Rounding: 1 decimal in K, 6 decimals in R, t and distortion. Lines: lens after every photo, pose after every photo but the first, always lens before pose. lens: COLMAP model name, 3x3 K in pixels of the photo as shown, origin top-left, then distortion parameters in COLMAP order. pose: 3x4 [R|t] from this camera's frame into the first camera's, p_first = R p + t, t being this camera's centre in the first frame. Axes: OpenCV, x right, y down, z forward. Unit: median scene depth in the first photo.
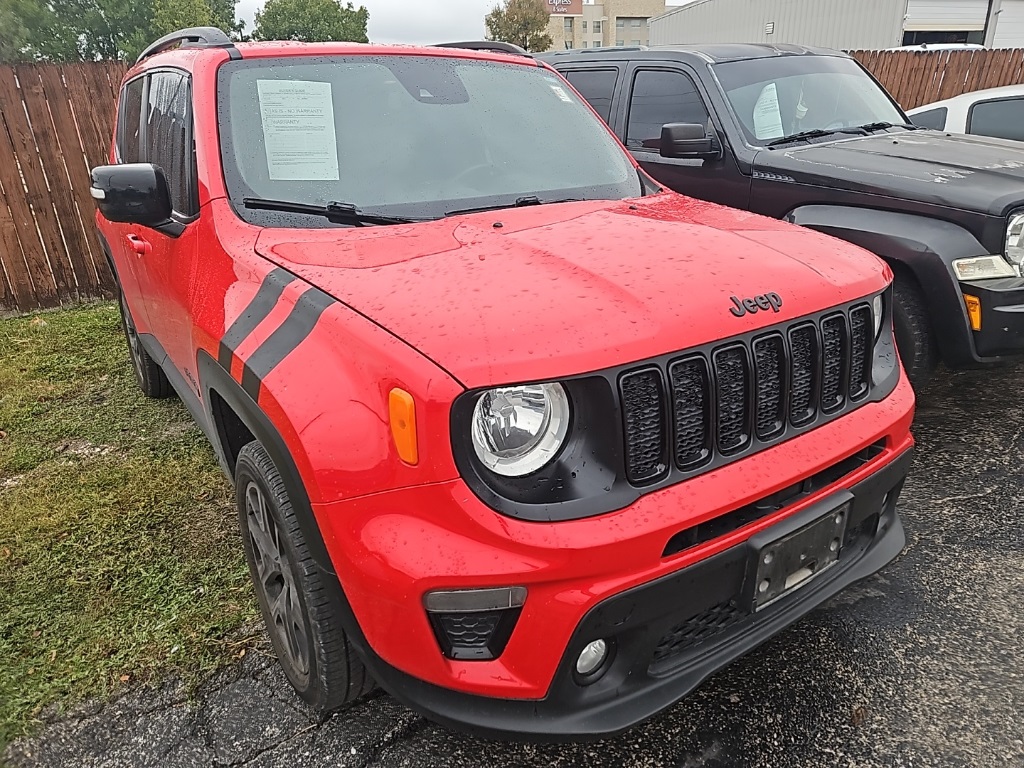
lens RADIAL K [[694.7, 0, 519.1], [0, 694.7, 385.5], [0, 0, 1]] dist [0.073336, -0.059918]
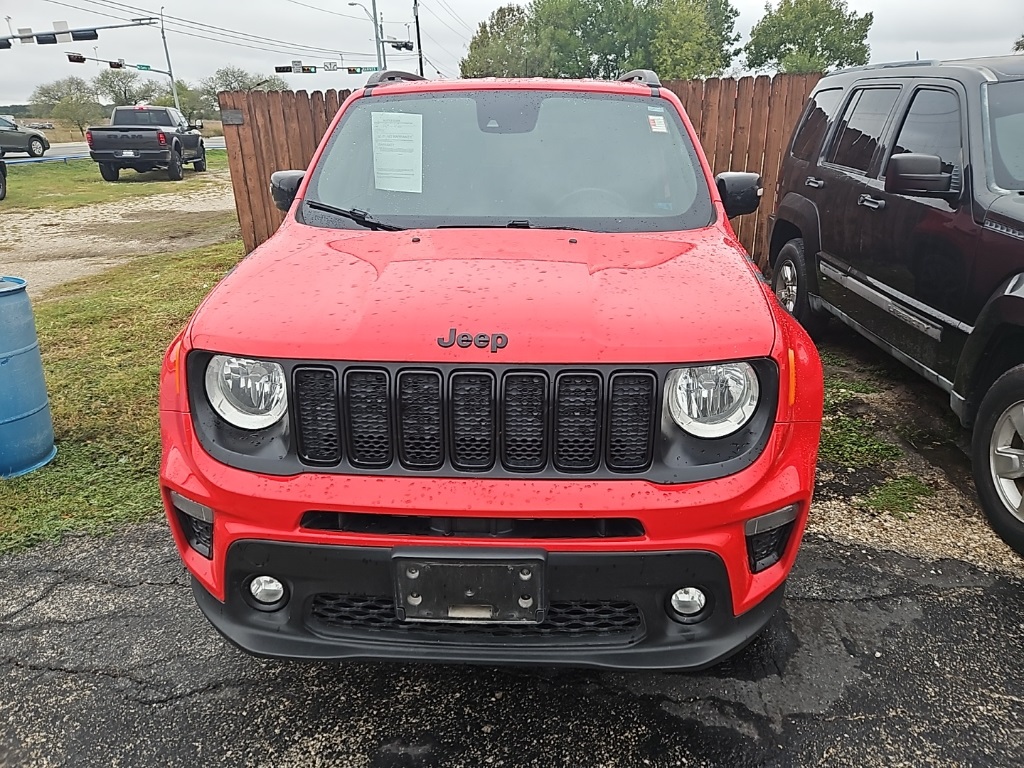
lens RADIAL K [[694.7, 0, 515.6], [0, 694.7, 375.8], [0, 0, 1]] dist [0.073336, -0.059918]
pose [[0.793525, 0.224161, -0.565747, 0.757921], [-0.236328, 0.970230, 0.052949, -0.103051], [0.560774, 0.091685, 0.822877, 0.142158]]
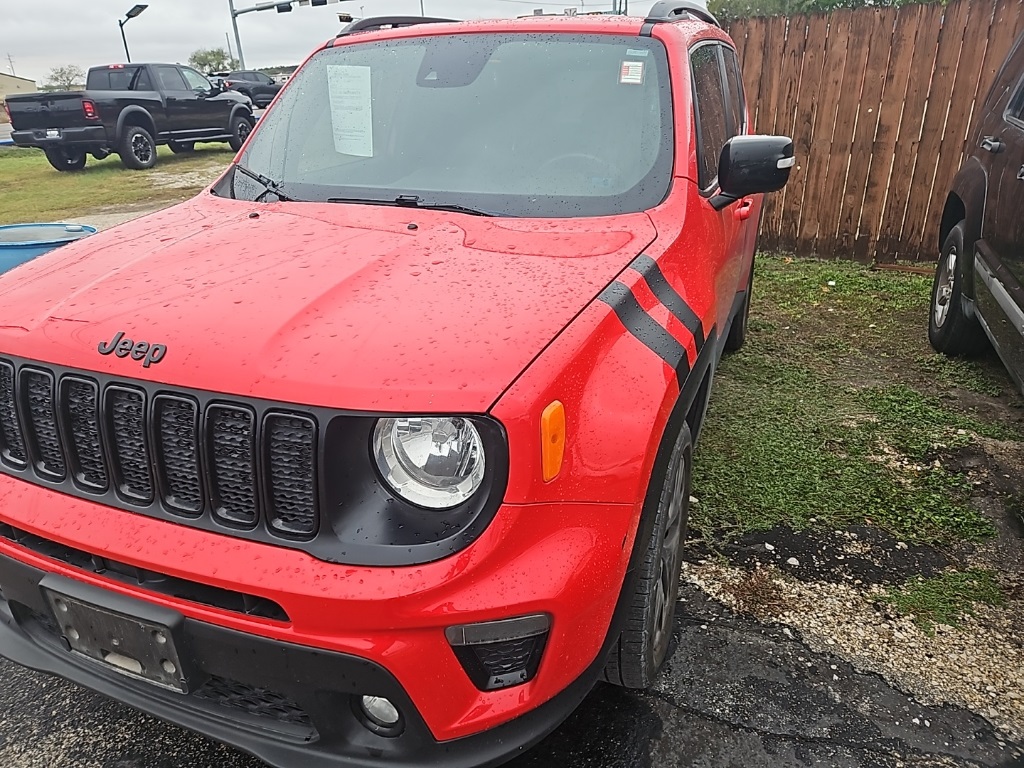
lens RADIAL K [[694.7, 0, 506.5], [0, 694.7, 384.3], [0, 0, 1]] dist [0.073336, -0.059918]
pose [[0.537923, 0.347324, -0.768118, 0.975313], [-0.296984, 0.930841, 0.212921, -0.306156], [0.788948, 0.113584, 0.603870, 0.646815]]
